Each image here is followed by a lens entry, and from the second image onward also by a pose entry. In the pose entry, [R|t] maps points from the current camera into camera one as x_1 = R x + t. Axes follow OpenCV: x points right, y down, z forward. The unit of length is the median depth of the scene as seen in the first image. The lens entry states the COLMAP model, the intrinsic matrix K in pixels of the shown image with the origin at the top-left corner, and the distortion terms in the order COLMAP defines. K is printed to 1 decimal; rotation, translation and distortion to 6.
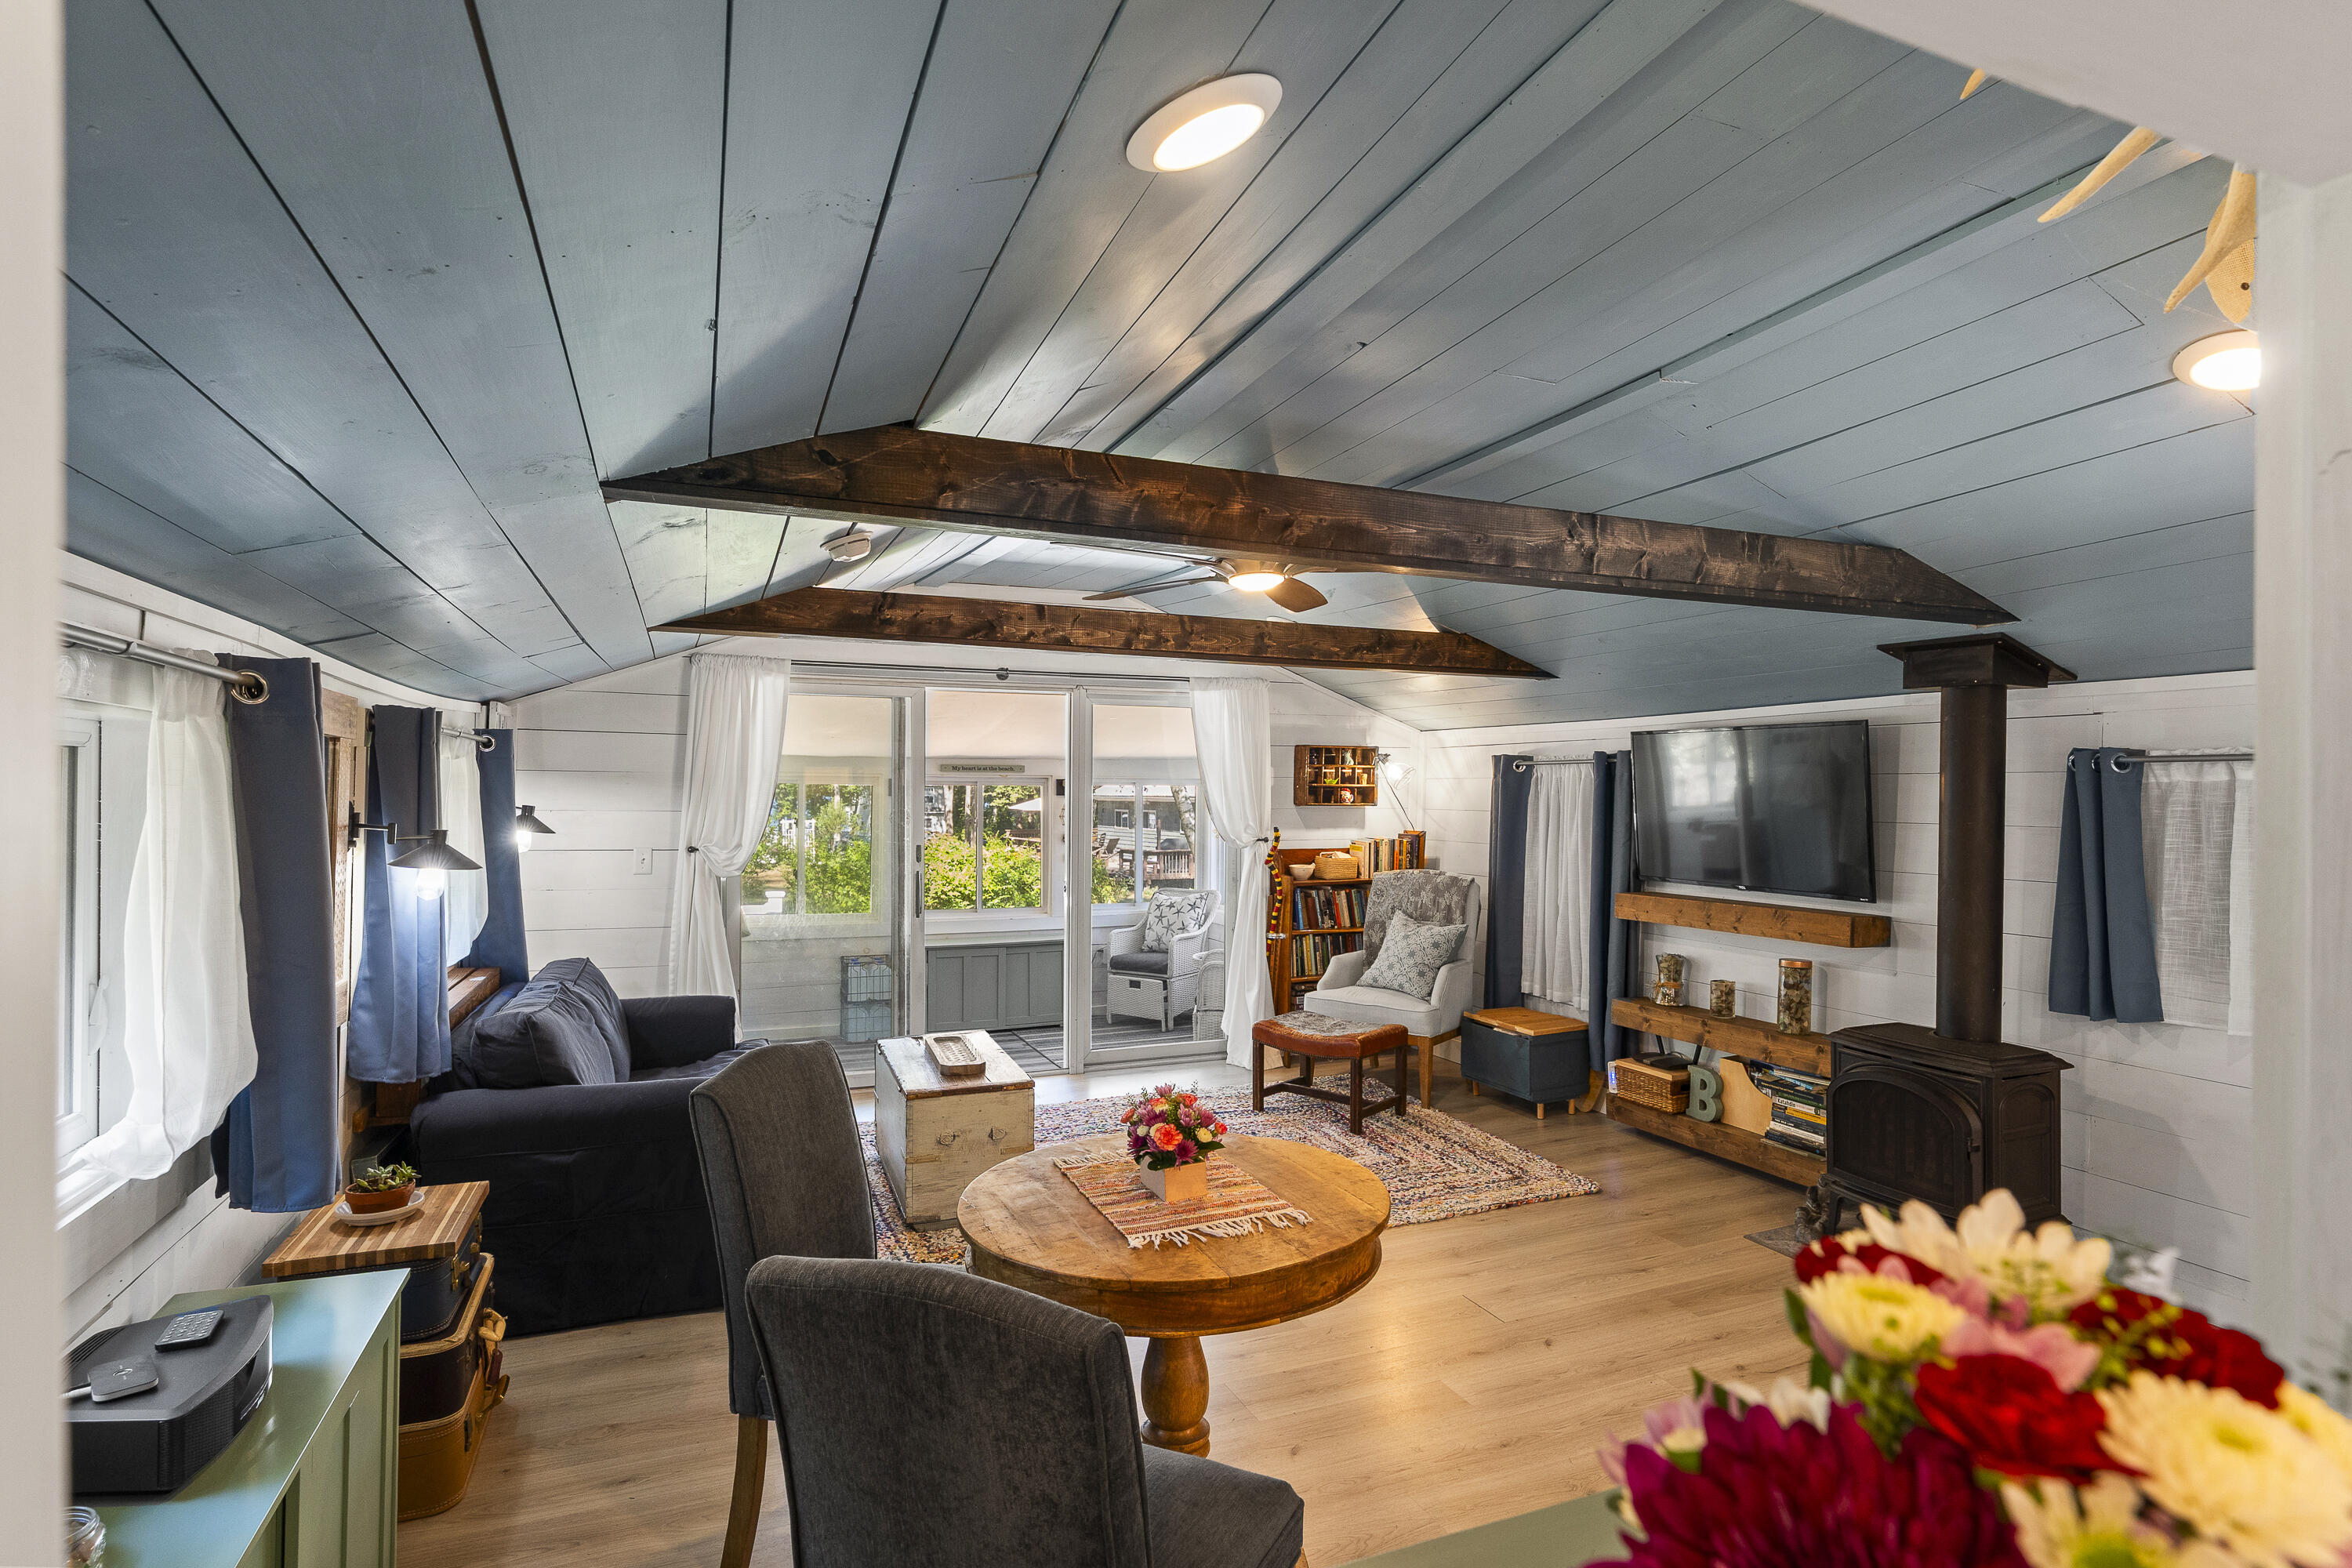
lens RADIAL K [[1187.6, 0, 1181.1], [0, 1187.6, 803.3], [0, 0, 1]] dist [-0.002826, 0.000668]
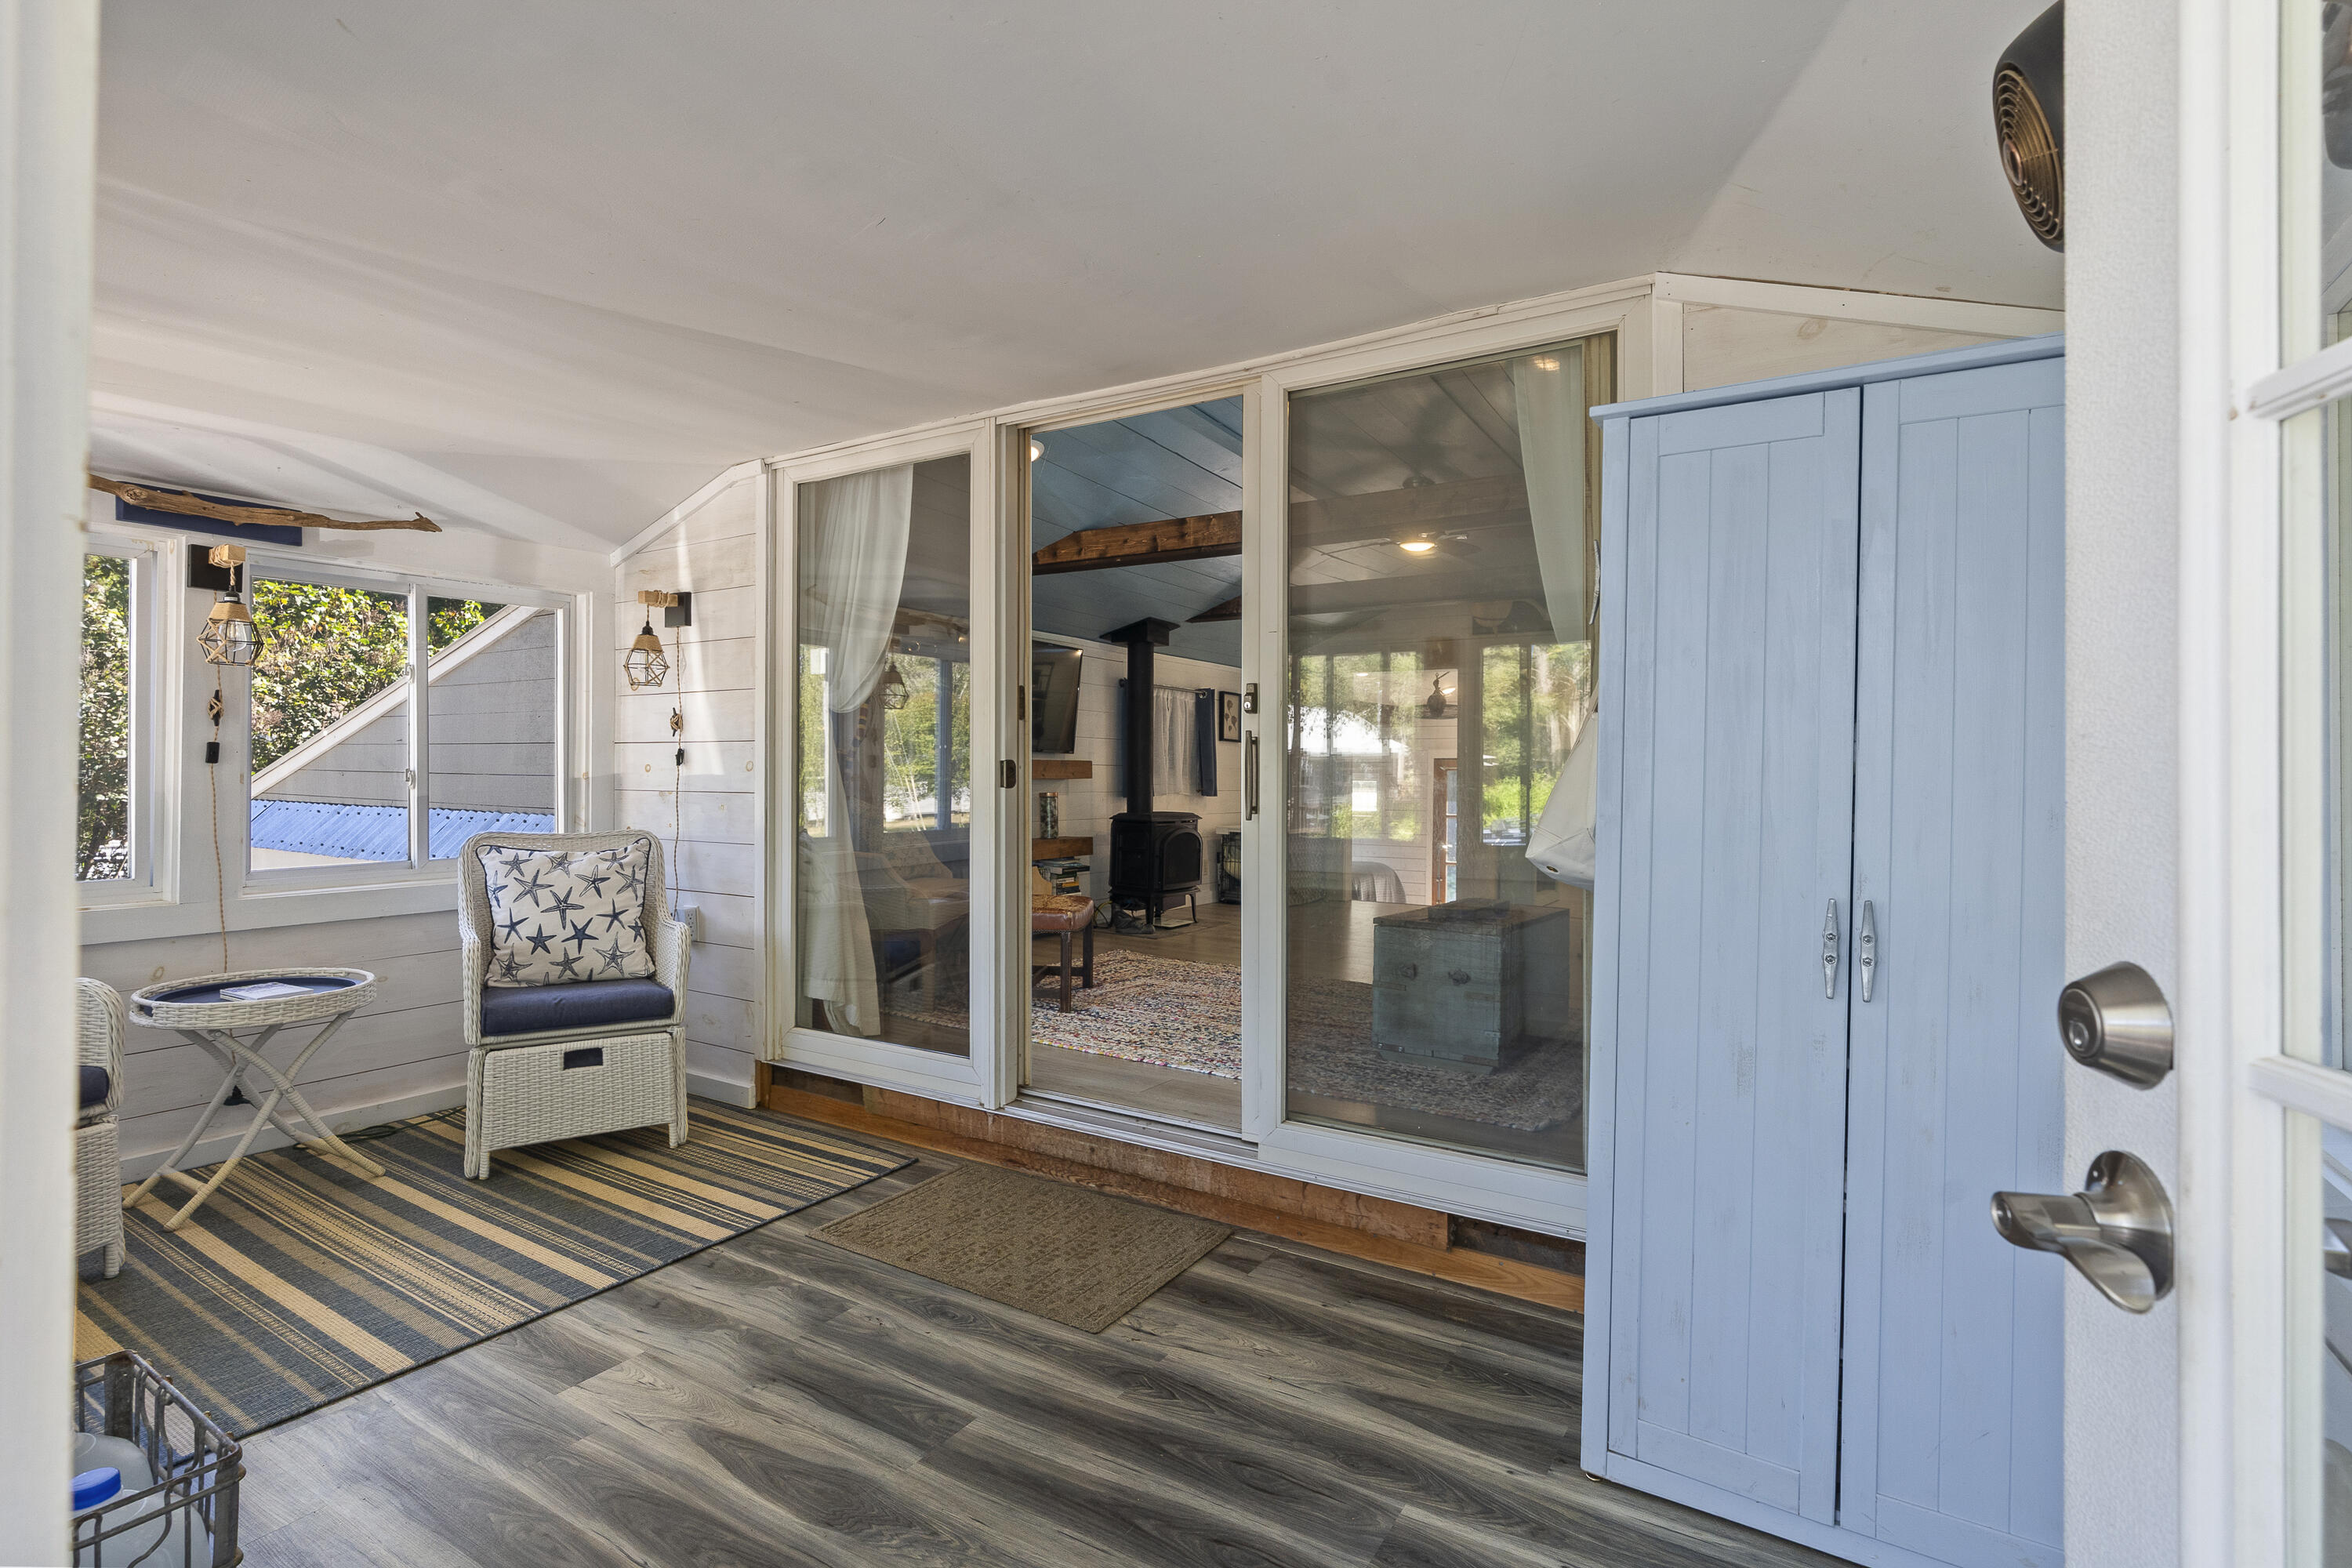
lens RADIAL K [[1122.1, 0, 1161.3], [0, 1122.1, 763.9], [0, 0, 1]] dist [-0.003246, 0.001128]
pose [[-0.573999, -0.000426, 0.818856, -0.705483], [-0.003589, 0.999992, -0.001996, 0.085165], [-0.818848, -0.004085, -0.573995, 1.540672]]
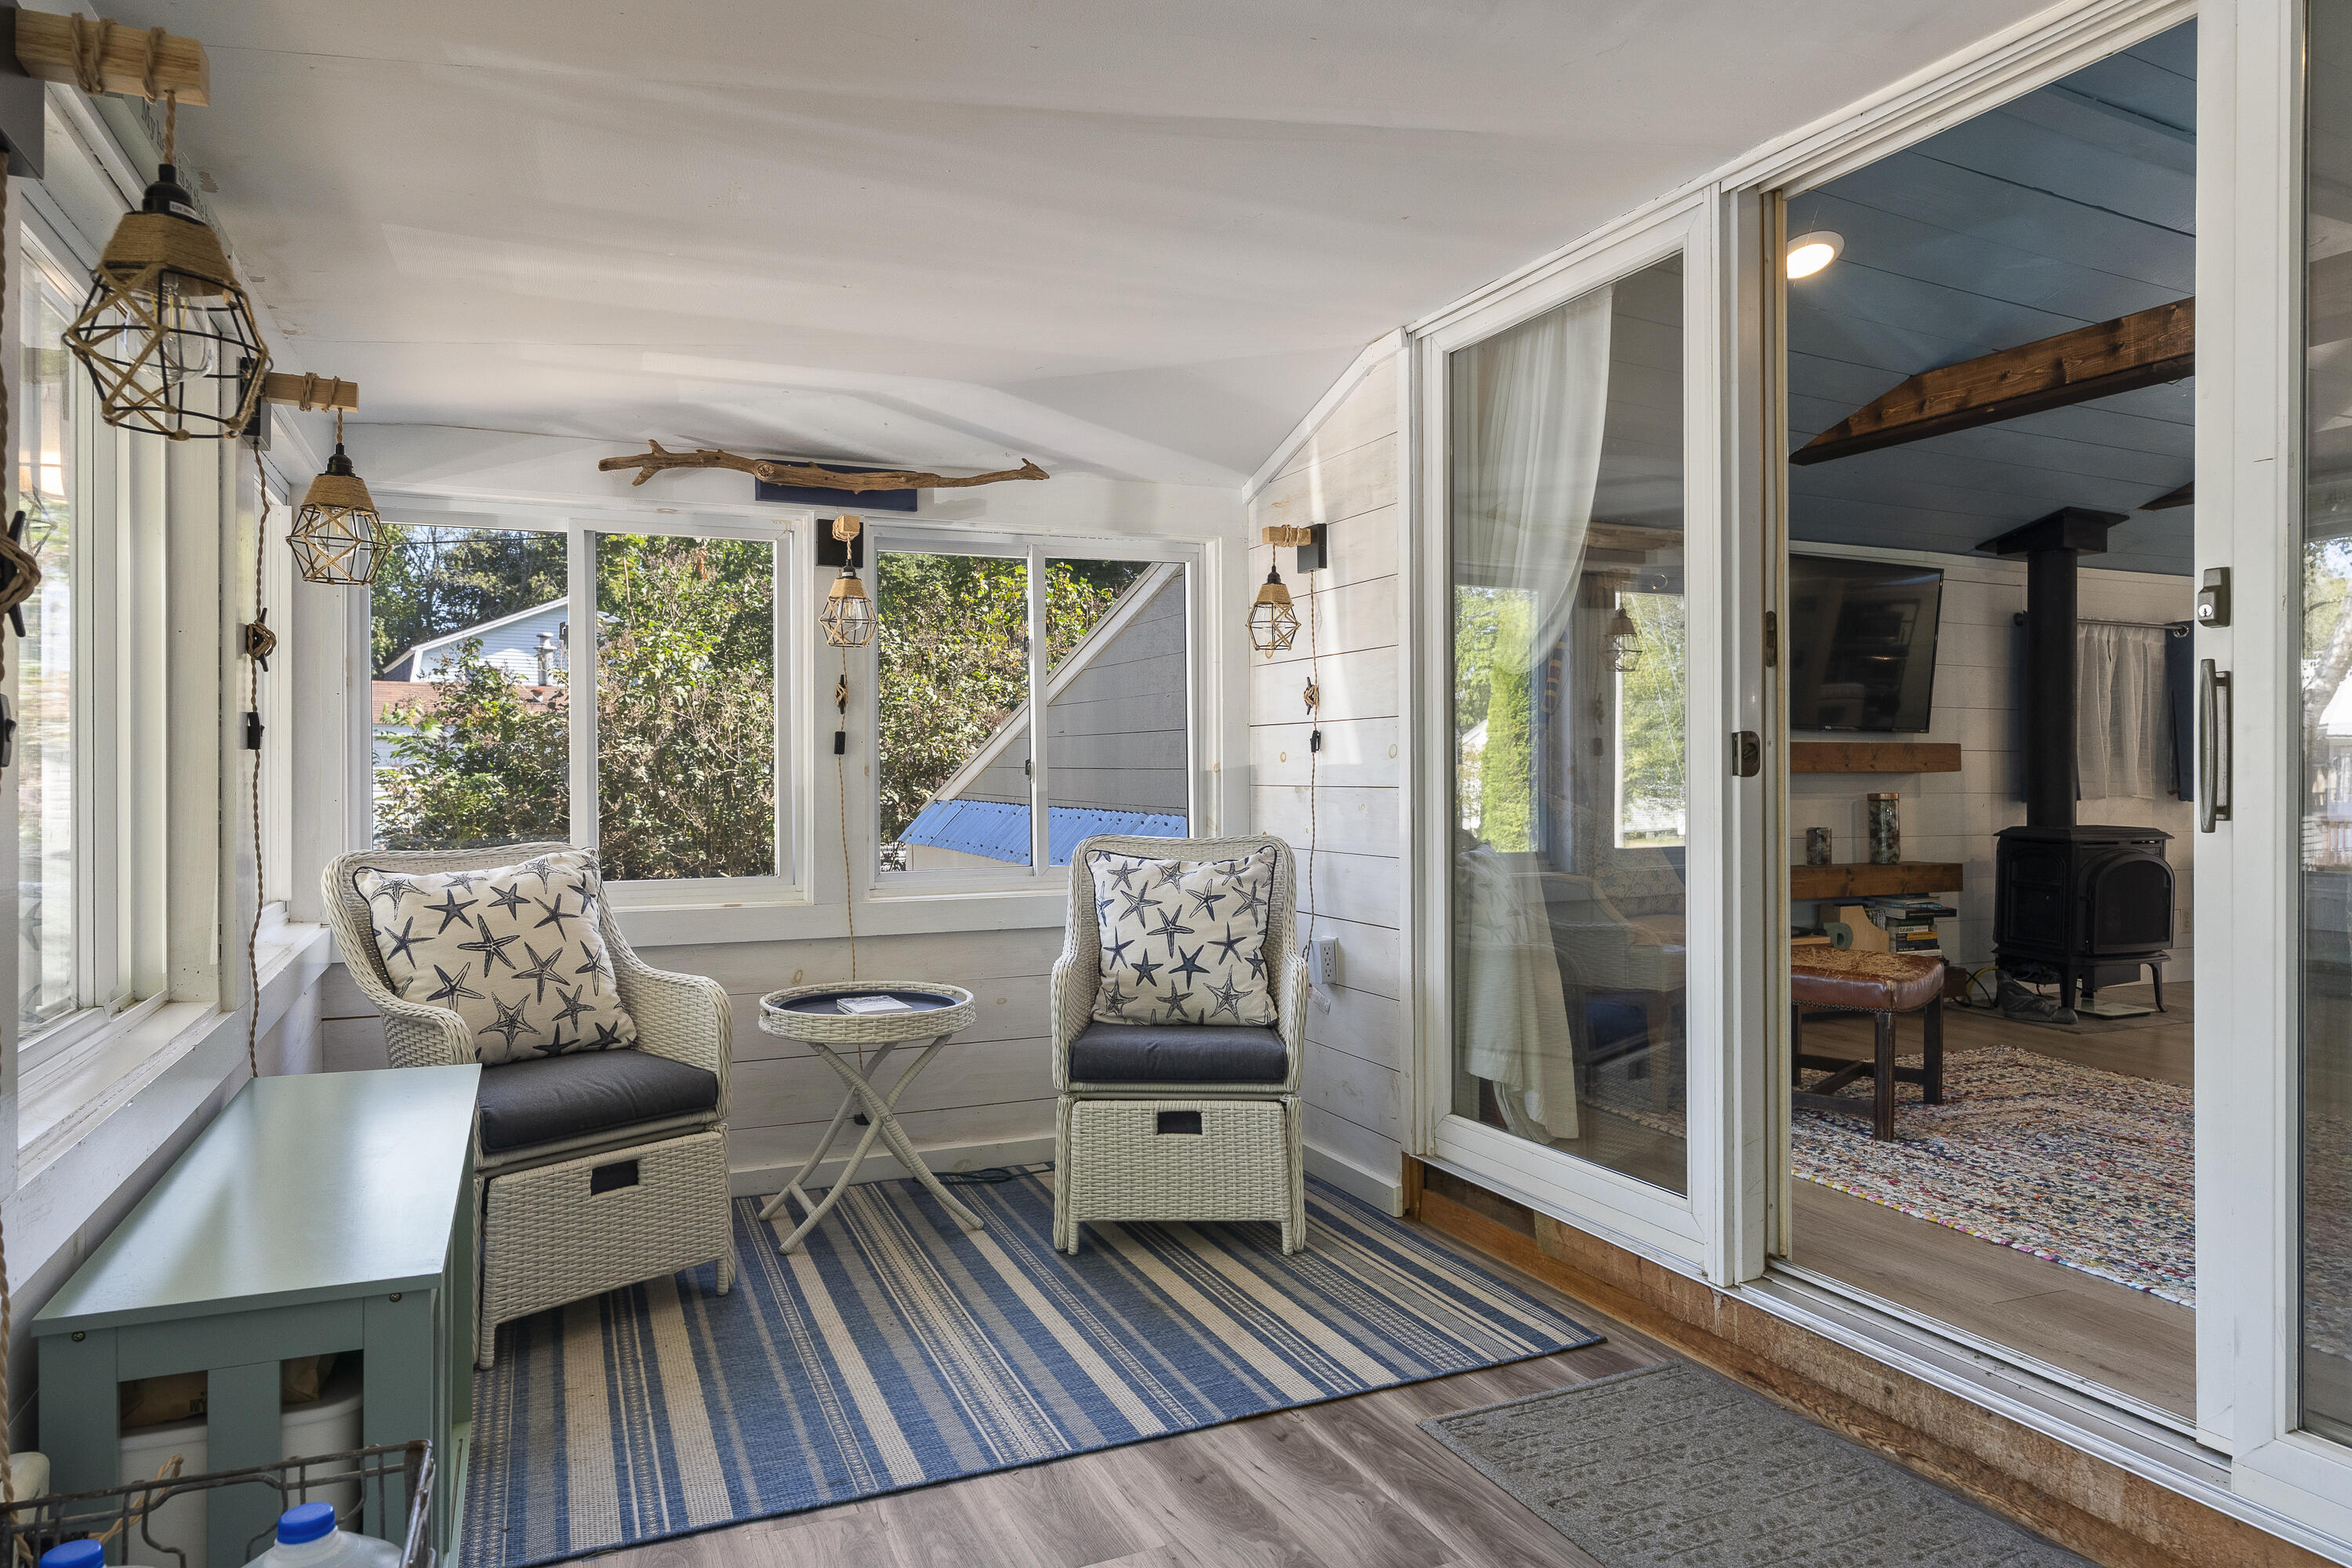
lens RADIAL K [[1440.0, 0, 1174.2], [0, 1440.0, 786.8], [0, 0, 1]] dist [-0.001823, 0.002982]
pose [[-0.022447, -0.013363, 0.999659, -0.636539], [0.006486, 0.999888, 0.013512, 0.093537], [-0.999727, 0.006787, -0.022357, 1.457575]]
